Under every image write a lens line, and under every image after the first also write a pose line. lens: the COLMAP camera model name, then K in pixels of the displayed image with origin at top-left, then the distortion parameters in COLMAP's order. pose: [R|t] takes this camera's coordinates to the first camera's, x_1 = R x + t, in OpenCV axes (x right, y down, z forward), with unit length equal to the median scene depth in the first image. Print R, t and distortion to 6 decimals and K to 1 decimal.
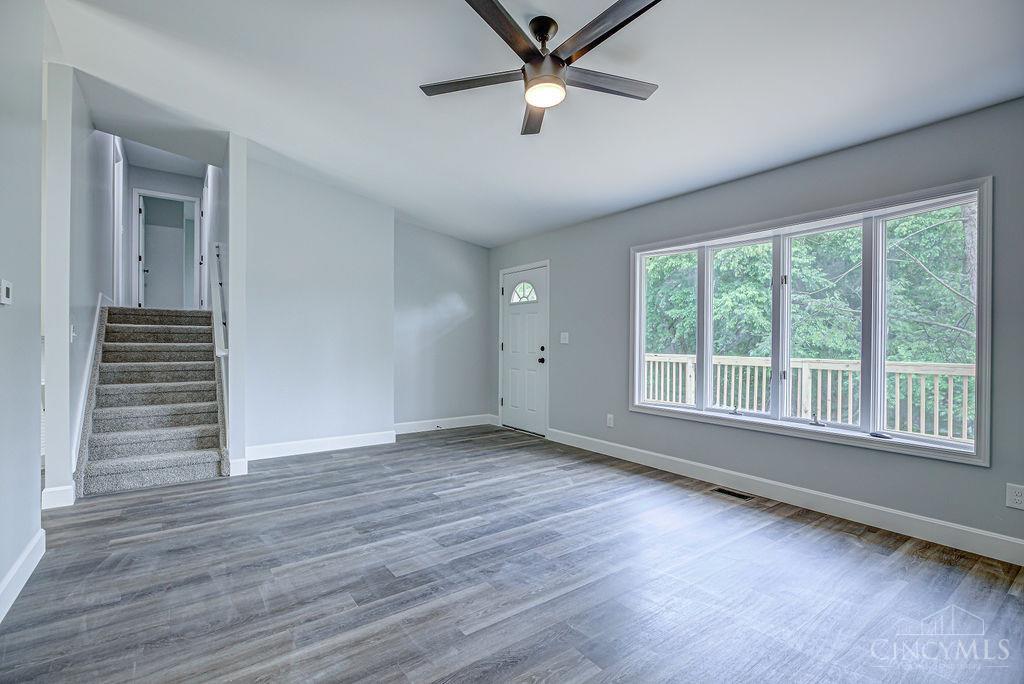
lens RADIAL K [[470.5, 0, 509.2], [0, 470.5, 342.2], [0, 0, 1]] dist [-0.004634, -0.000334]
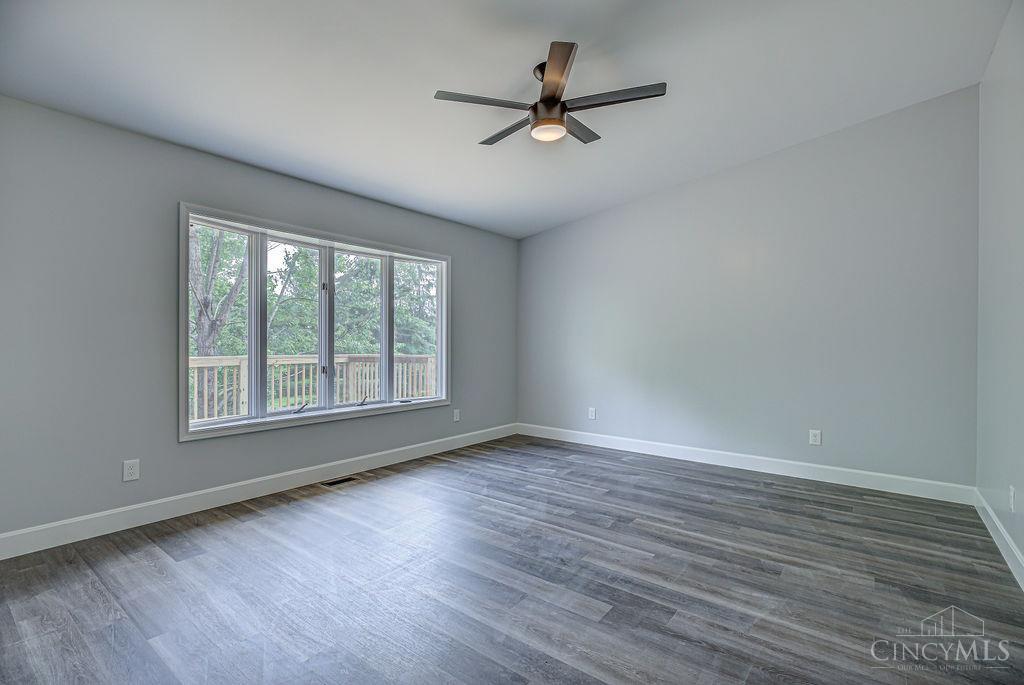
lens RADIAL K [[470.5, 0, 512.3], [0, 470.5, 344.4], [0, 0, 1]] dist [-0.004634, -0.000334]
pose [[-0.282868, -0.012584, 0.959076, -0.714166], [-0.005822, 0.999918, 0.011403, -0.007867], [-0.959141, -0.002359, -0.282918, 0.987092]]
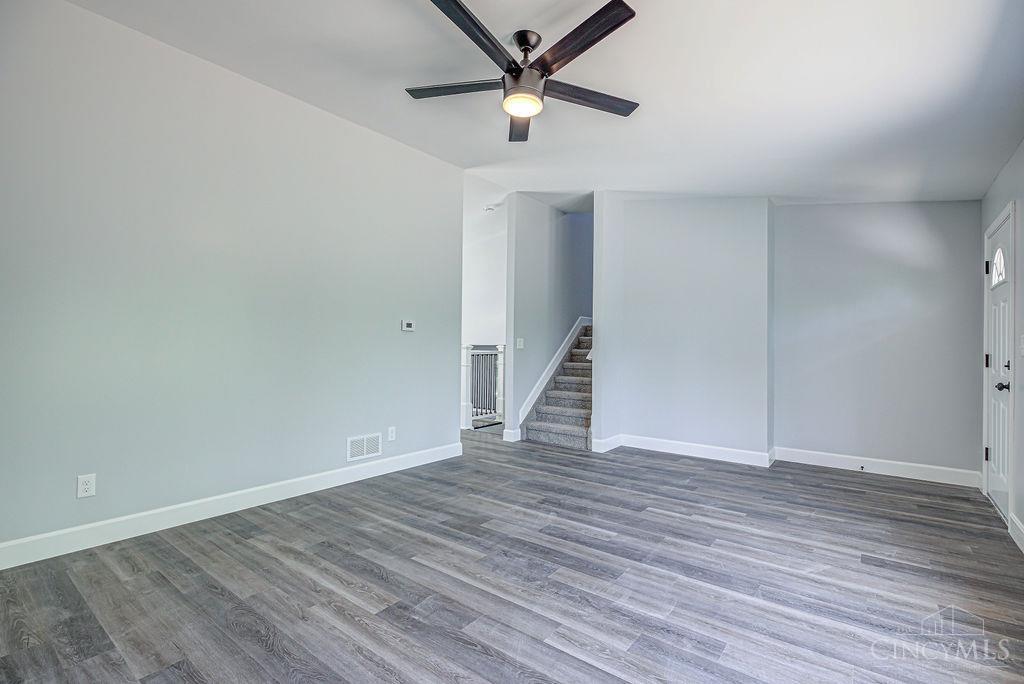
lens RADIAL K [[470.5, 0, 510.8], [0, 470.5, 343.0], [0, 0, 1]] dist [-0.004634, -0.000334]
pose [[0.276807, -0.008343, -0.960889, 0.727457], [-0.010745, 0.999873, -0.011777, 0.000119], [0.960866, 0.013585, 0.276682, 0.487360]]
